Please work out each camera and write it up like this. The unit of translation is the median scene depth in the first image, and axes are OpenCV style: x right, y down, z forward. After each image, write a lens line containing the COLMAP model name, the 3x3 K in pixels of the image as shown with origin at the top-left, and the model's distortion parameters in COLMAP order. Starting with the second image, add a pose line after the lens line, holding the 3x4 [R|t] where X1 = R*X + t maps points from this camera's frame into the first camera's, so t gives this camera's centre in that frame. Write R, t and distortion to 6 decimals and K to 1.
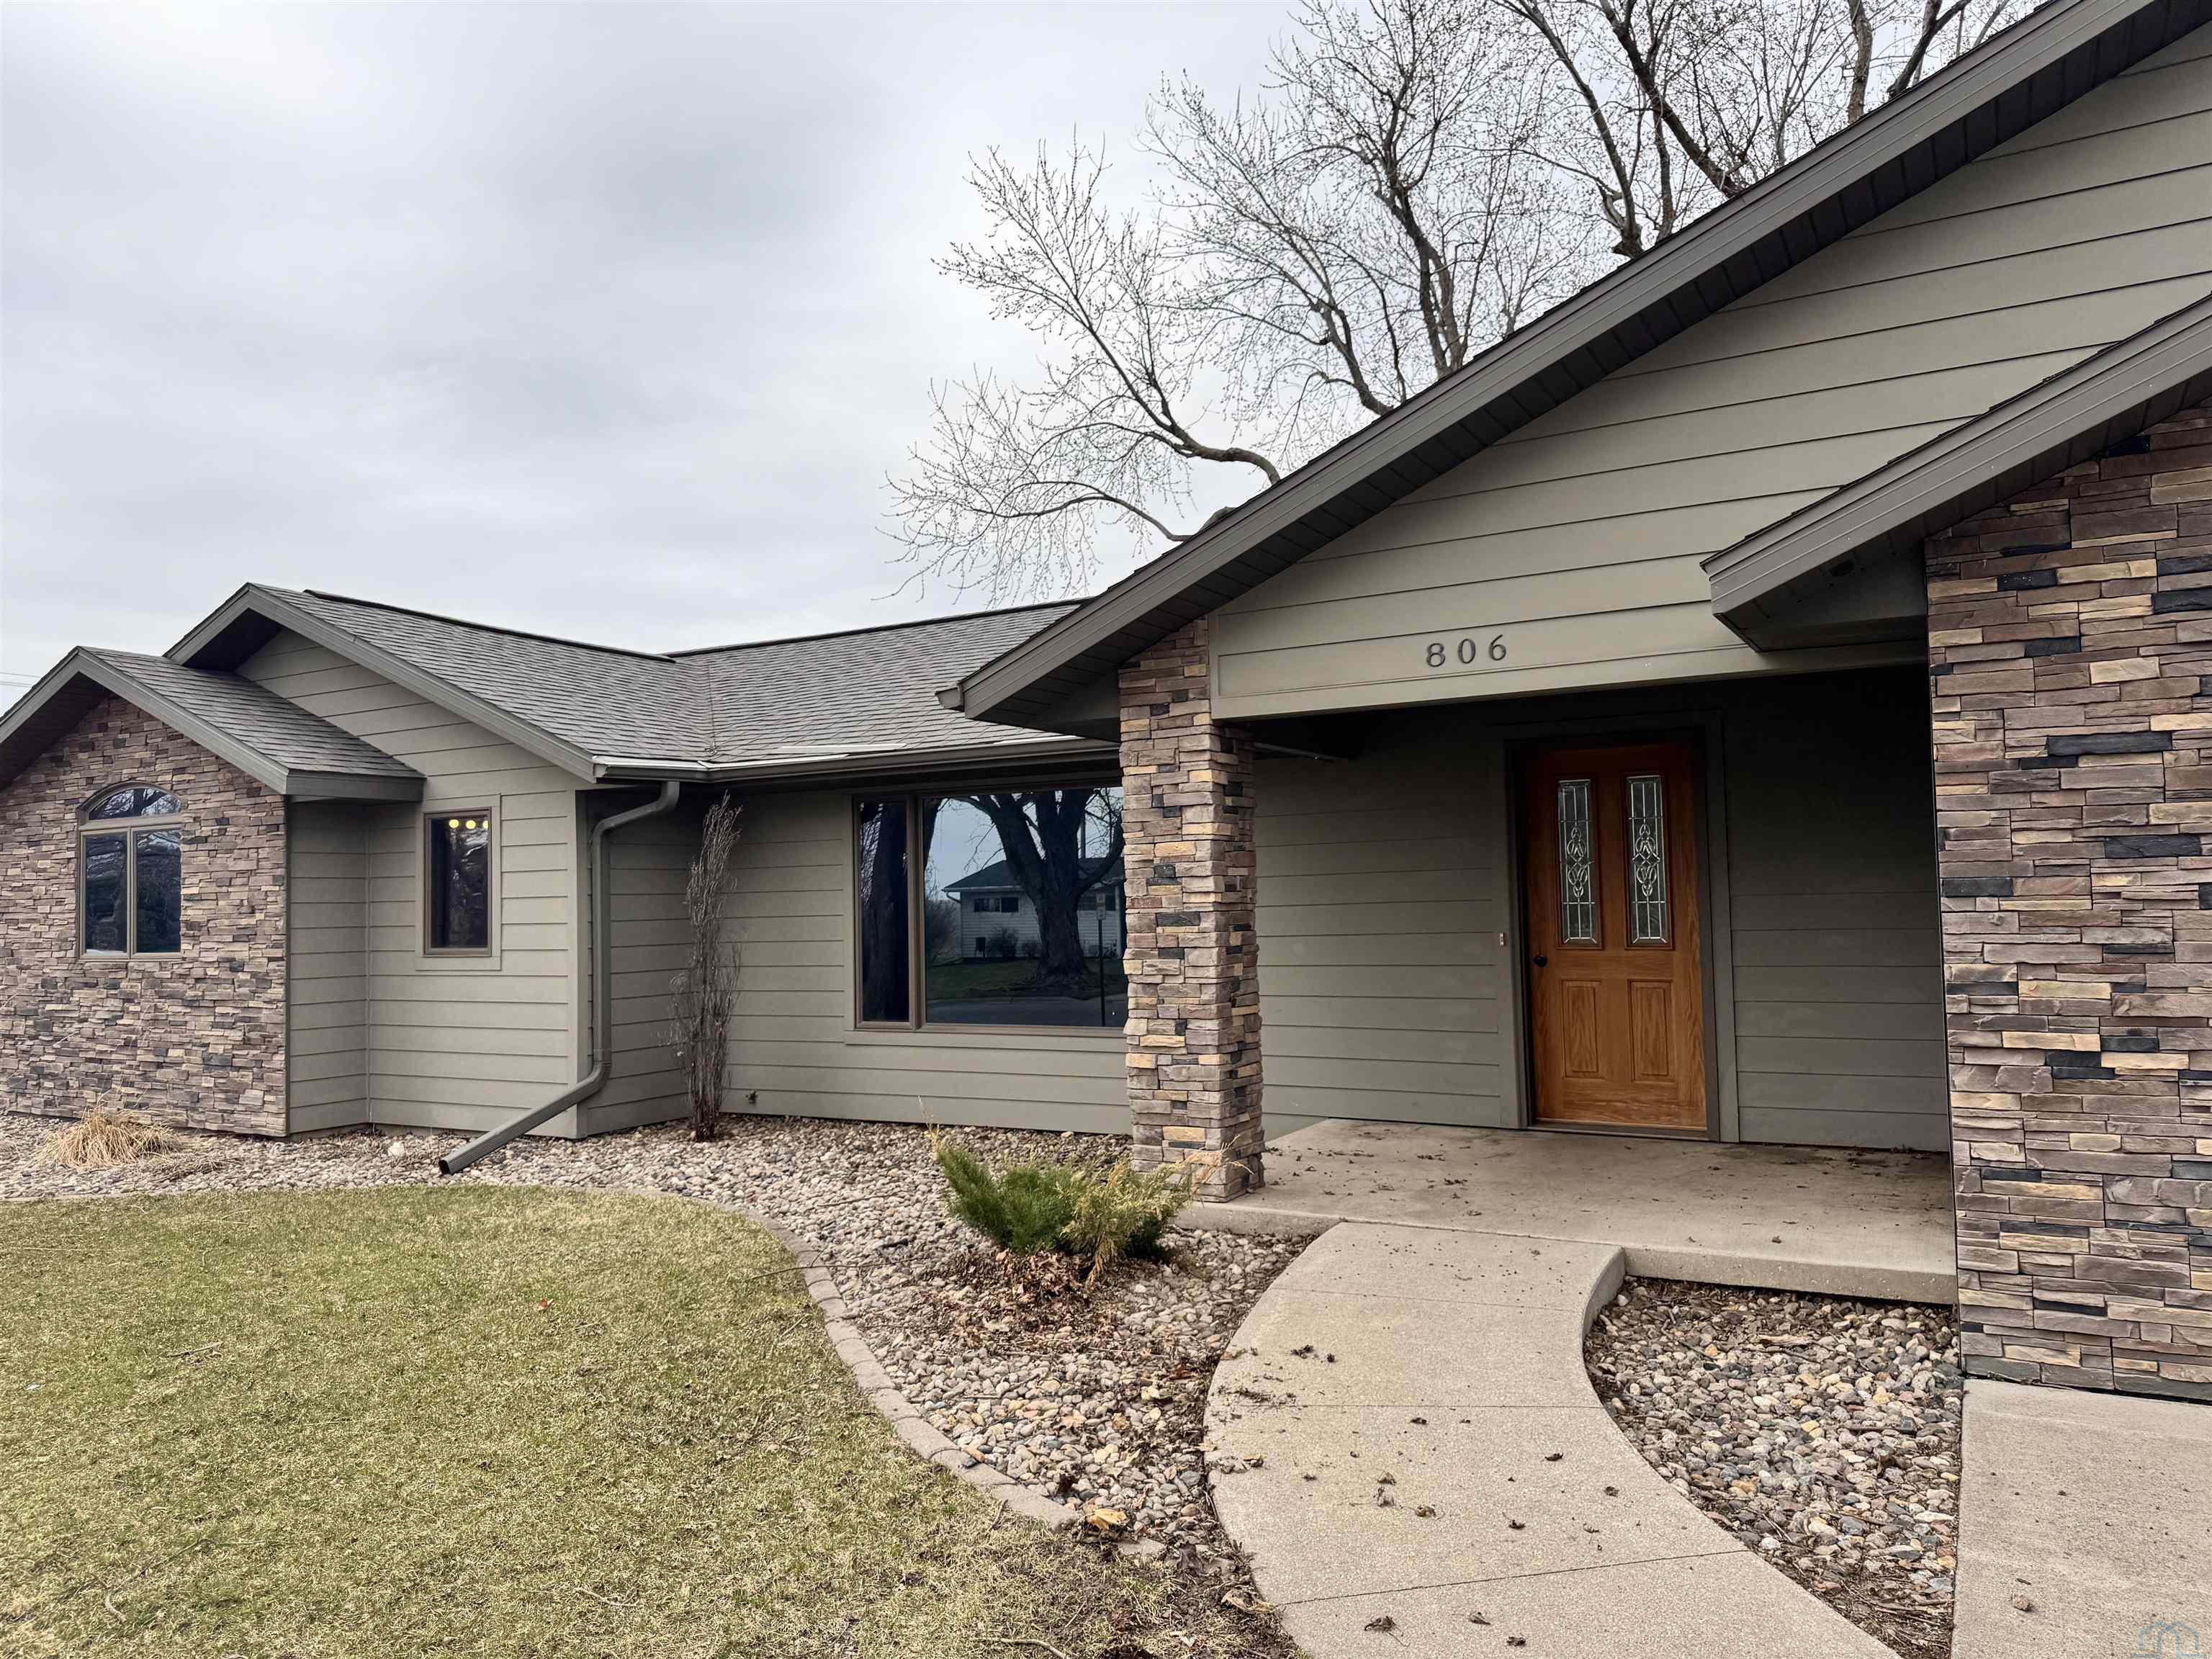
lens RADIAL K [[1586.3, 0, 1086.1], [0, 1586.3, 834.5], [0, 0, 1]] dist [0.080354, -0.091165]
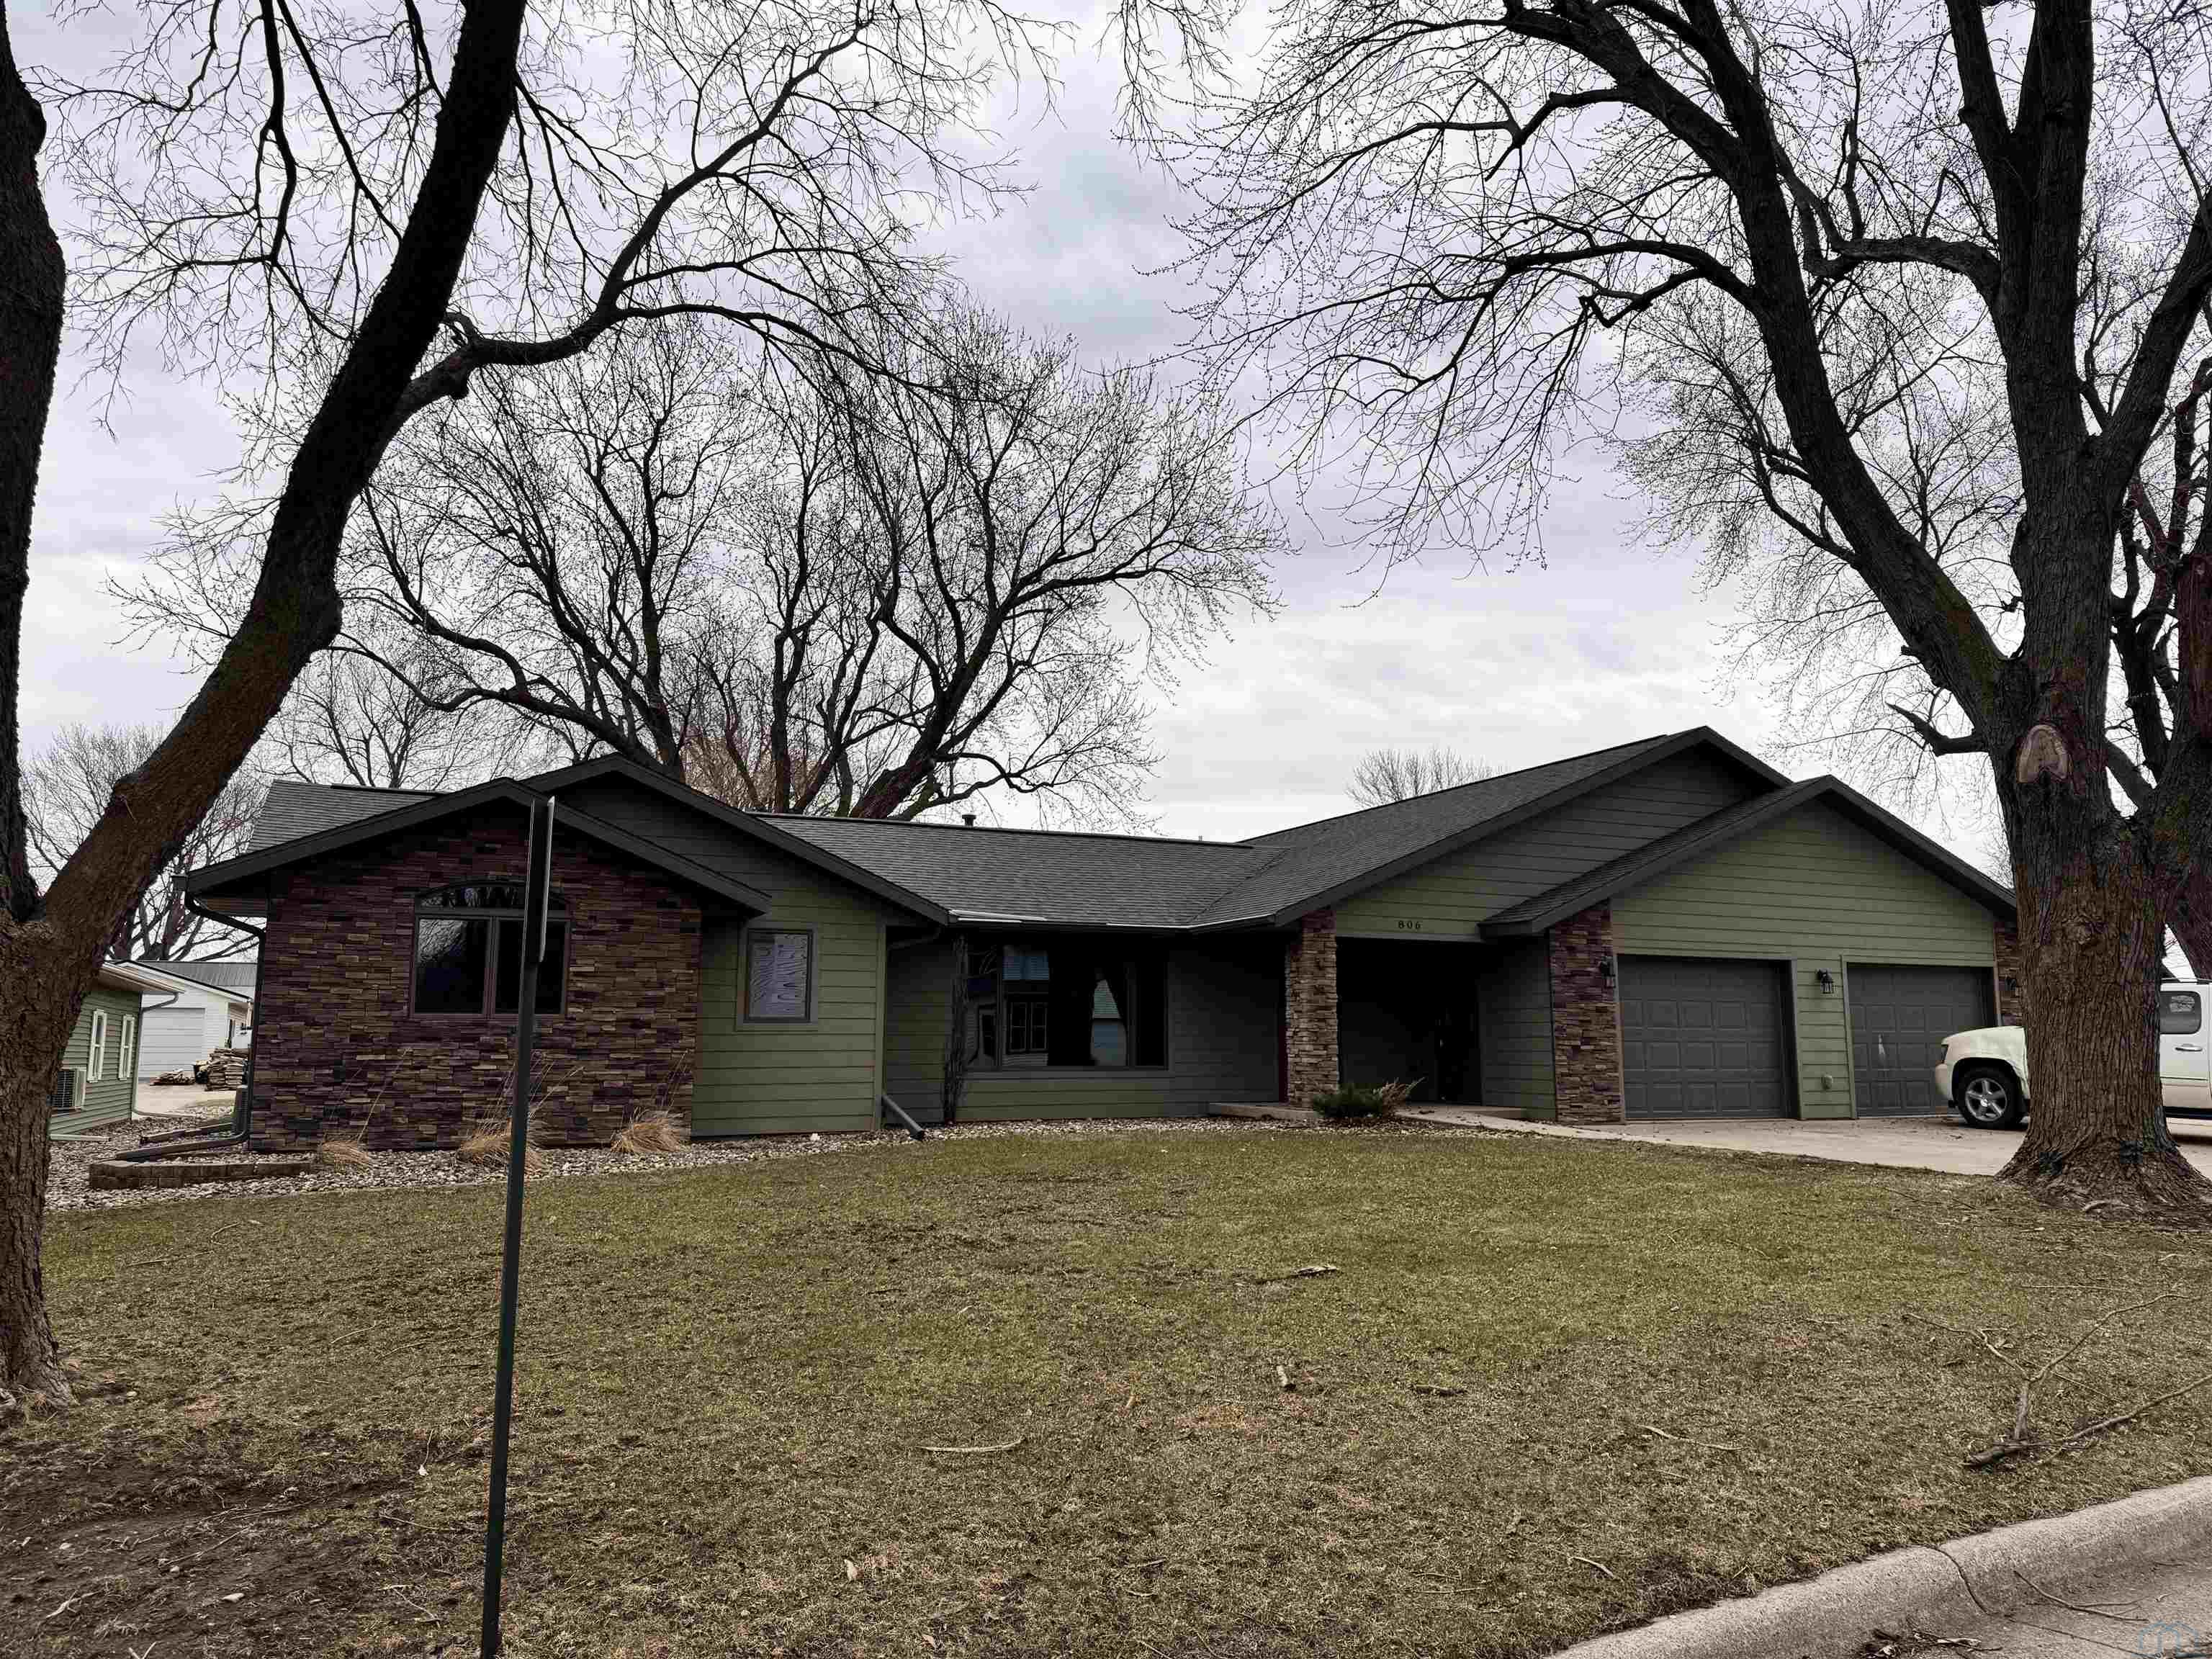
lens RADIAL K [[1536.2, 0, 1114.5], [0, 1536.2, 828.4], [0, 0, 1]] dist [0.131024, -0.204054]
pose [[0.561808, 0.136680, 0.815898, -1.464905], [-0.050660, 0.990090, -0.130978, 0.070155], [-0.825715, 0.032251, 0.563165, -0.133502]]
